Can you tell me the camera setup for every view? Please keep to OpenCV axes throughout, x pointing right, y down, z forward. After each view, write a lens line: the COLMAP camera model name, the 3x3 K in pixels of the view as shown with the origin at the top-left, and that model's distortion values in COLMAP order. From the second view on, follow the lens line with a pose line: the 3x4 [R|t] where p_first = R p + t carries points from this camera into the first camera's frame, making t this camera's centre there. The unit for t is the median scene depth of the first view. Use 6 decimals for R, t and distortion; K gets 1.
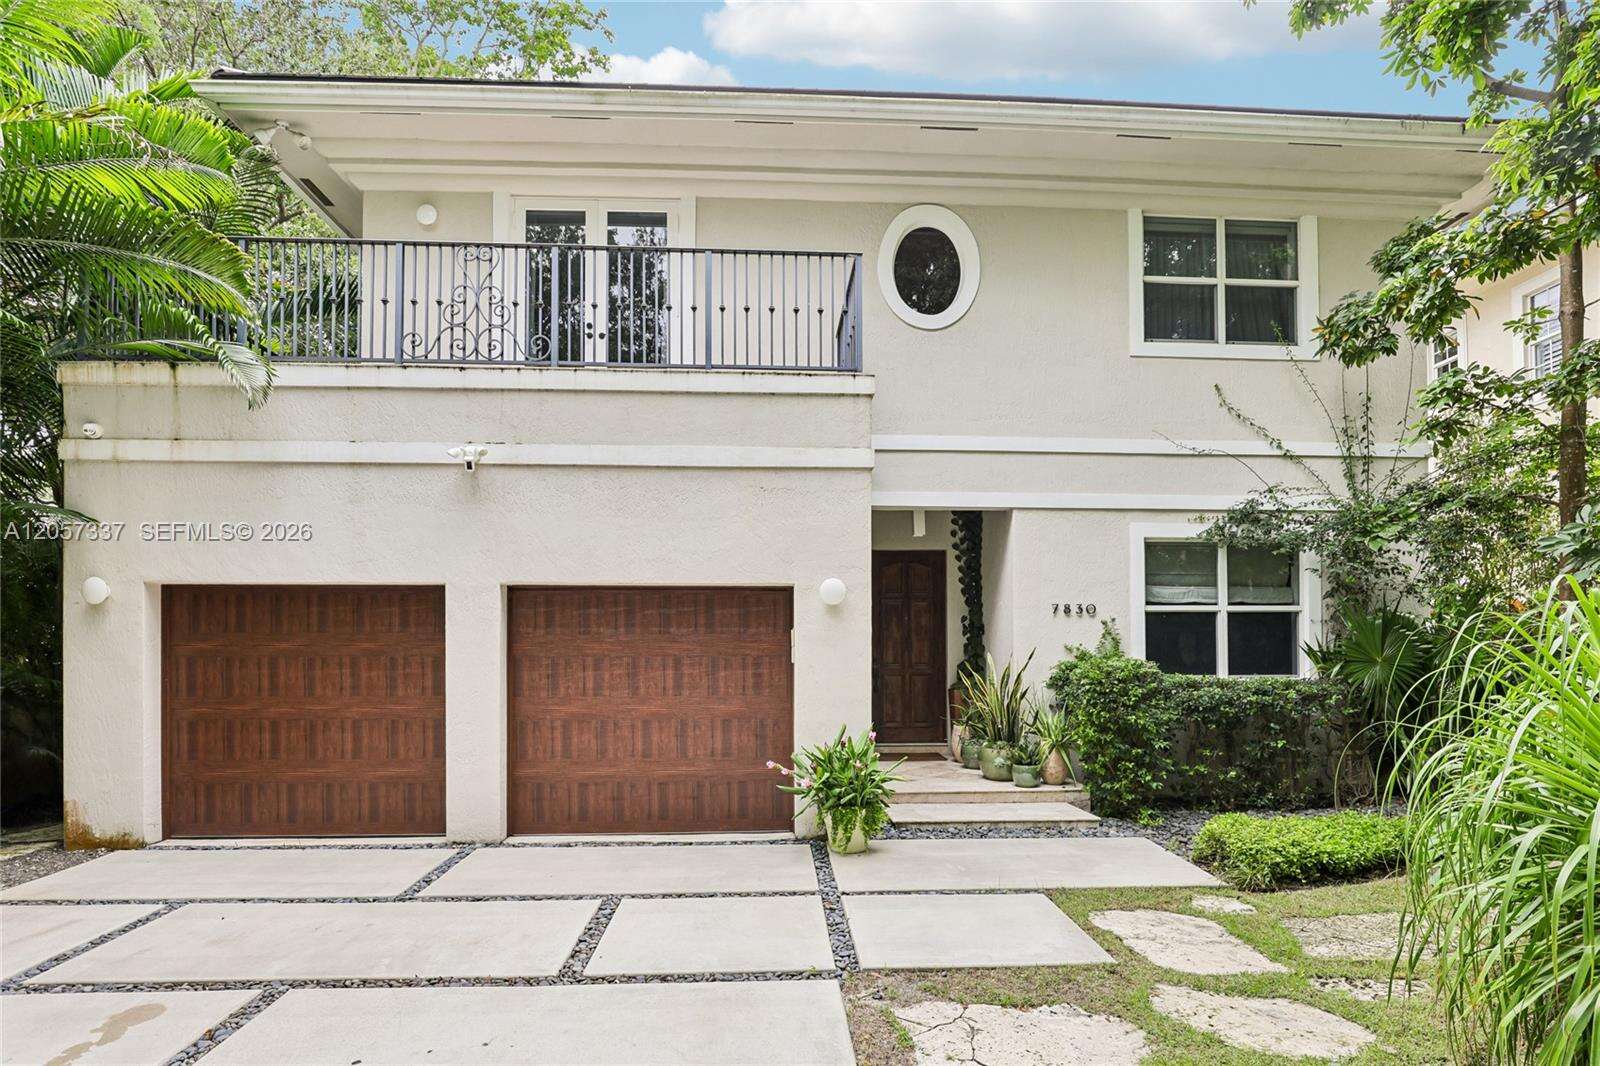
lens RADIAL K [[843.5, 0, 809.7], [0, 843.5, 648.8], [0, 0, 1]] dist [-0.023741, 0.000984]
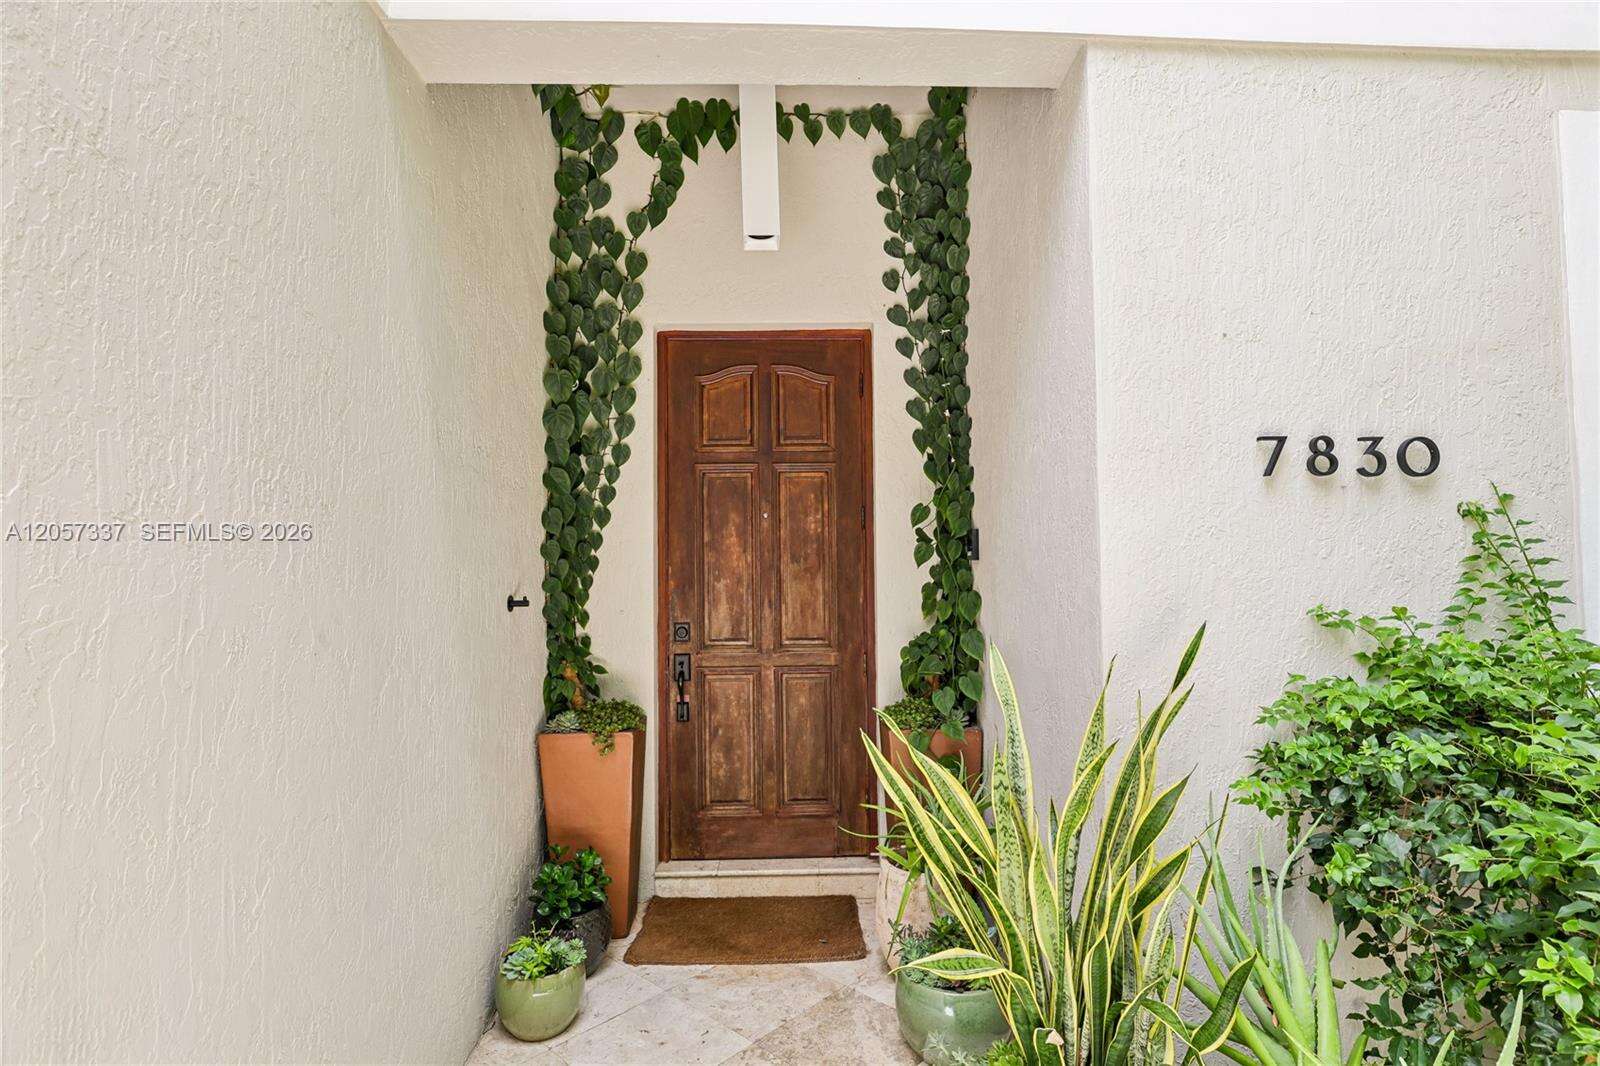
lens RADIAL K [[843.5, 0, 804.5], [0, 843.5, 543.3], [0, 0, 1]] dist [-0.023741, 0.000984]
pose [[0.999954, -0.007013, -0.006609, 0.166069], [0.006821, 0.999563, -0.028759, -0.016989], [0.006808, 0.028713, 0.999565, 0.788979]]
